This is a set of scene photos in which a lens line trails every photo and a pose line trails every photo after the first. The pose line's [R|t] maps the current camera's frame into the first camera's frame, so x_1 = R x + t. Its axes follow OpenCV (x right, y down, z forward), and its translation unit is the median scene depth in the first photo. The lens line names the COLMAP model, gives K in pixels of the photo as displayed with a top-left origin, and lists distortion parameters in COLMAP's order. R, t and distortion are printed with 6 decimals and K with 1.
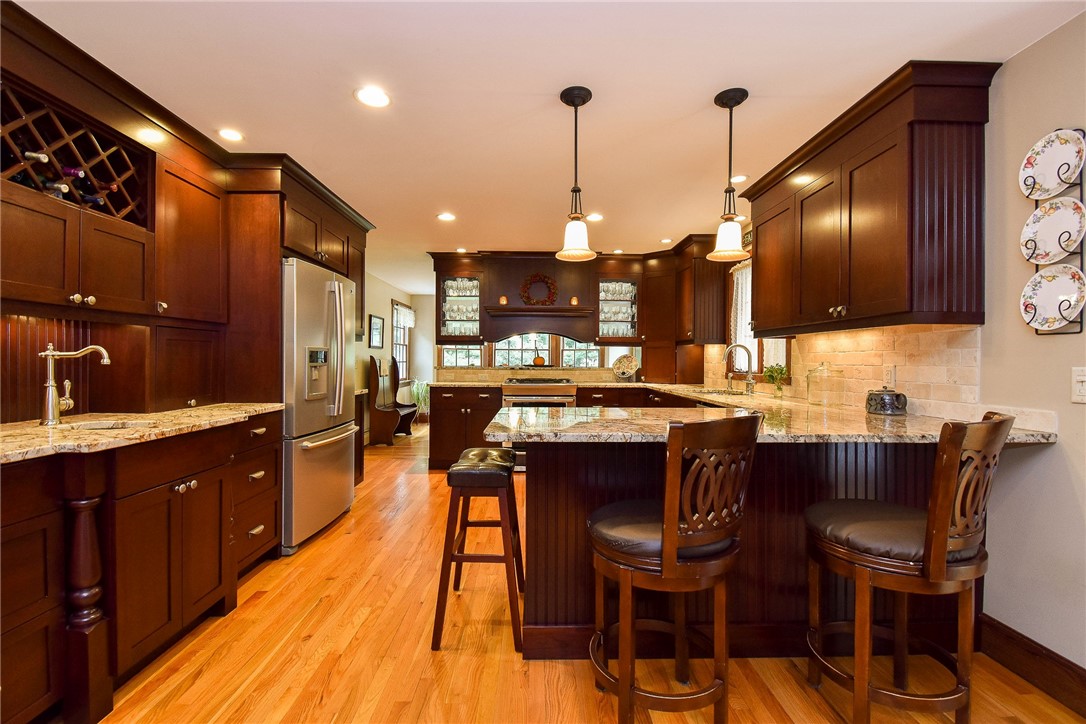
lens RADIAL K [[478.5, 0, 546.1], [0, 478.5, 360.8], [0, 0, 1]] dist [0.001820, -0.000699]
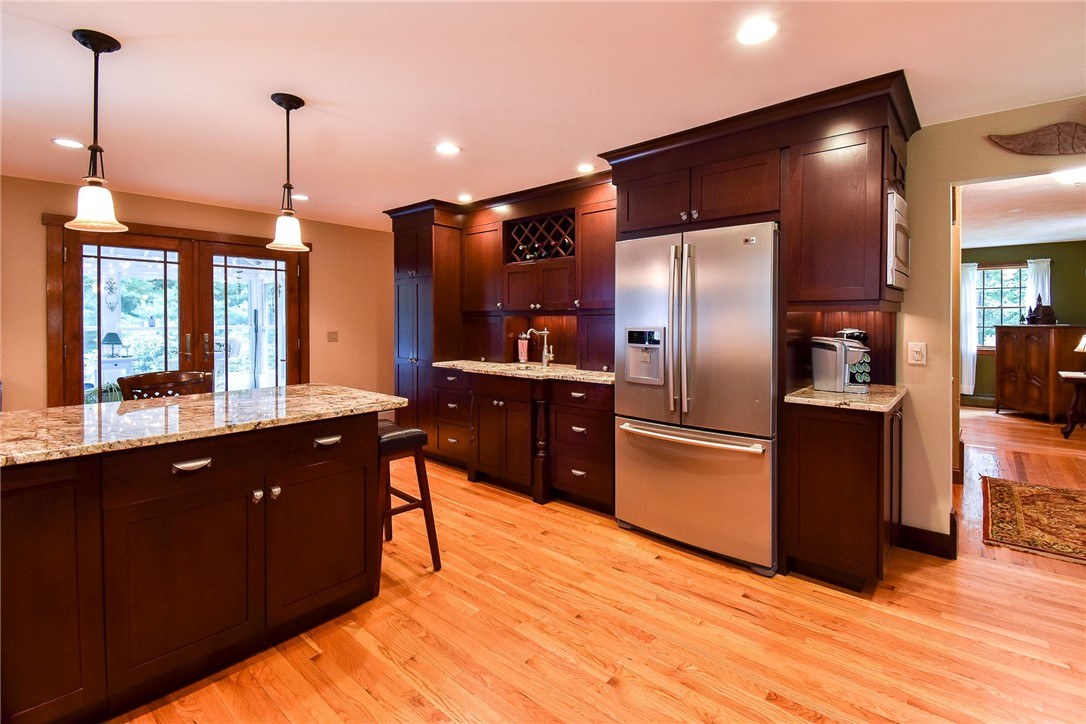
lens RADIAL K [[495.3, 0, 555.2], [0, 495.3, 321.4], [0, 0, 1]] dist [0.020712, 0.000030]
pose [[-0.670279, 0.002538, -0.742105, 0.456898], [0.000646, 0.999996, 0.002836, -0.057264], [0.742109, 0.001422, -0.670278, 2.019528]]
